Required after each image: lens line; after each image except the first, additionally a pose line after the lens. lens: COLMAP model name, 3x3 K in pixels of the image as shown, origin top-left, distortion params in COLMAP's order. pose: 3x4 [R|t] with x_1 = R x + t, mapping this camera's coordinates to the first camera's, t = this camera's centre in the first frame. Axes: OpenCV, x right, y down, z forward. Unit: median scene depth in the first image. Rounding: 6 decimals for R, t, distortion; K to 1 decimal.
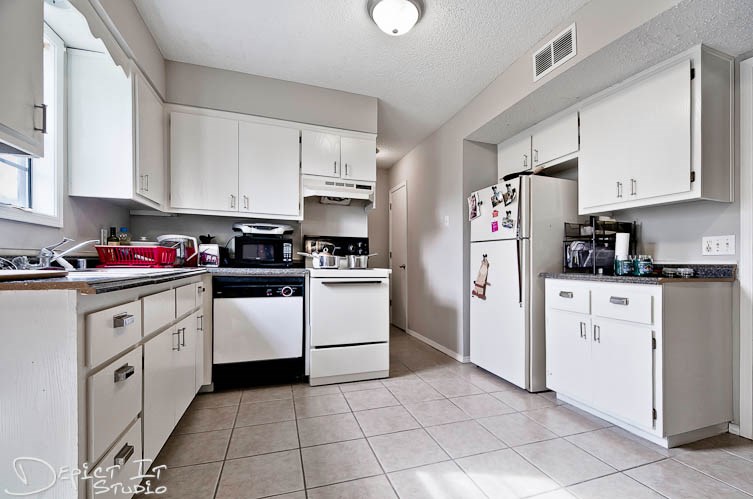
lens RADIAL K [[367.9, 0, 377.8], [0, 367.9, 258.3], [0, 0, 1]] dist [-0.001228, -0.000148]
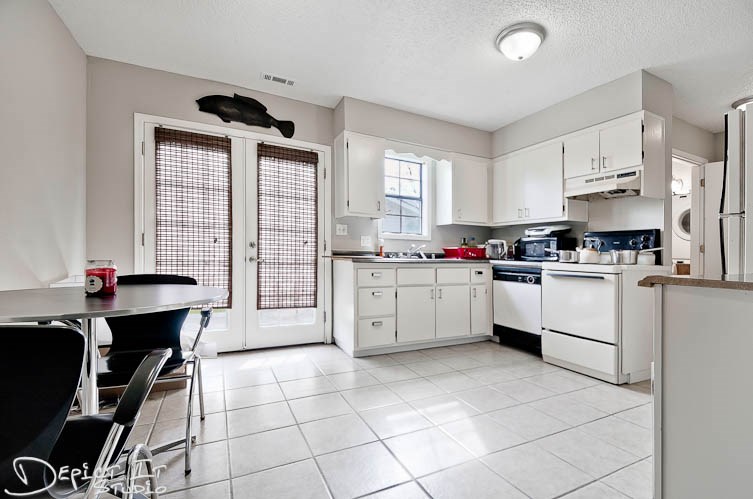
lens RADIAL K [[367.9, 0, 377.8], [0, 367.9, 258.3], [0, 0, 1]] dist [-0.001228, -0.000148]
pose [[0.063970, 0.000084, -0.997952, 0.965509], [-0.005828, 0.999983, -0.000289, 0.019070], [0.997935, 0.005835, 0.063970, 0.386767]]
